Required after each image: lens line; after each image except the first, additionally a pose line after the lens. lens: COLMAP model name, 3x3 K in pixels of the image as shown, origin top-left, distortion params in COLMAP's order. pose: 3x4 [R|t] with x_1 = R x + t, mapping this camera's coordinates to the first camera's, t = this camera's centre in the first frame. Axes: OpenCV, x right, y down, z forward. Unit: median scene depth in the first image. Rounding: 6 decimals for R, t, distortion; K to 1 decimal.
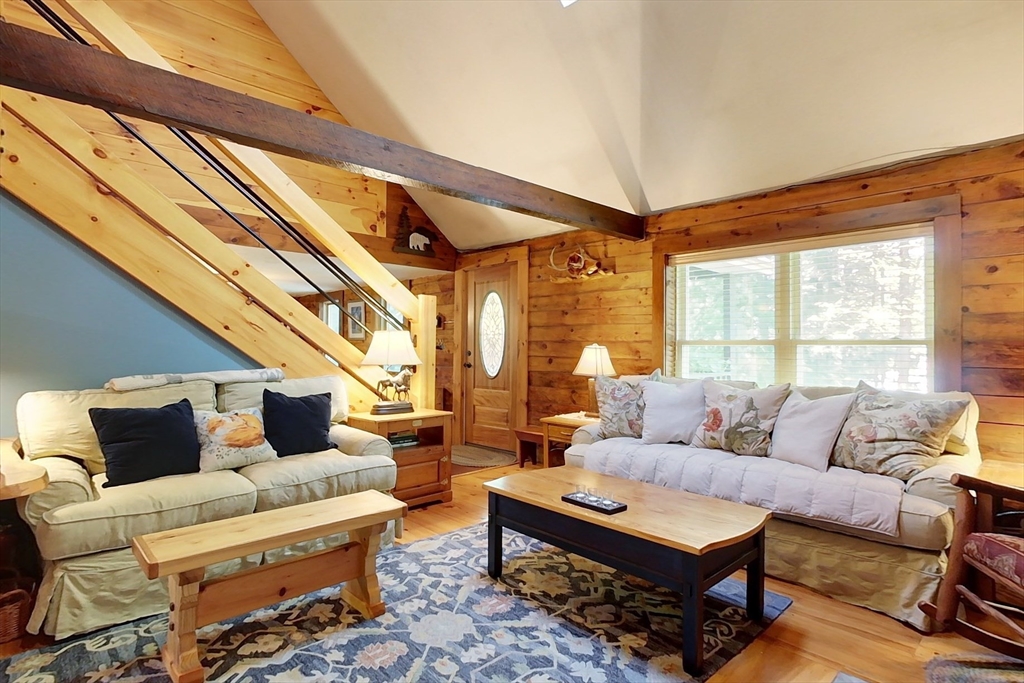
lens RADIAL K [[521.1, 0, 507.2], [0, 521.1, 343.5], [0, 0, 1]] dist [0.003395, -0.000823]
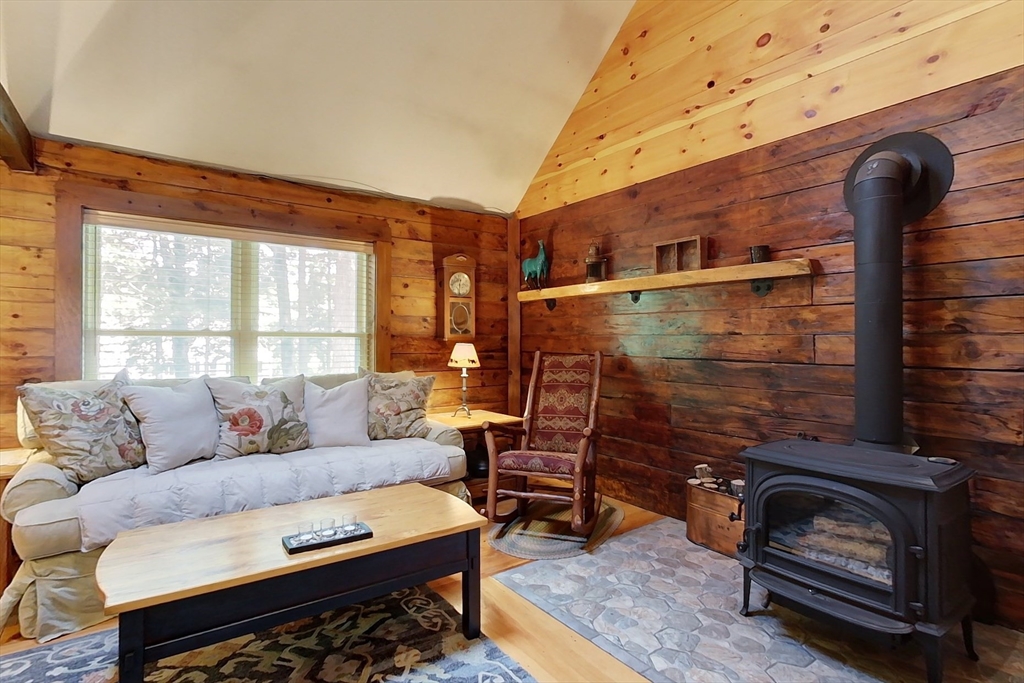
lens RADIAL K [[521.1, 0, 509.2], [0, 521.1, 342.1], [0, 0, 1]] dist [0.003395, -0.000823]
pose [[0.140762, -0.006053, 0.990025, -0.429171], [-0.010123, 0.999920, 0.007553, 0.001284], [-0.989992, -0.011085, 0.140690, 0.464000]]
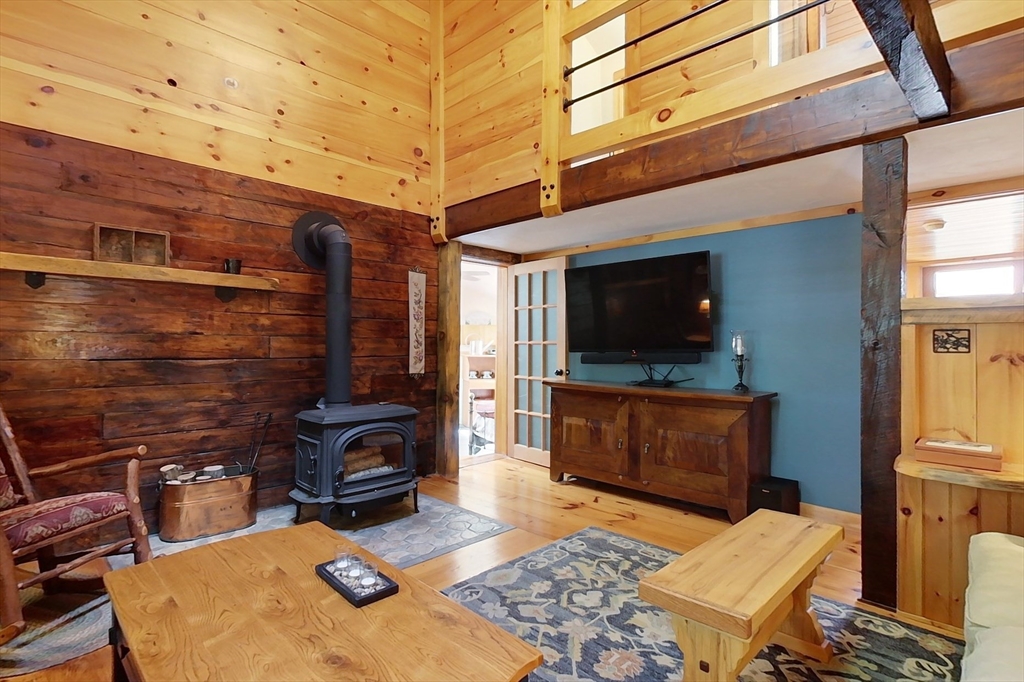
lens RADIAL K [[521.1, 0, 511.9], [0, 521.1, 343.4], [0, 0, 1]] dist [0.003395, -0.000823]
pose [[-0.999505, -0.010552, -0.029647, -0.006263], [-0.010281, 0.999904, -0.009294, 0.011523], [0.029742, -0.008984, -0.999517, 1.236461]]
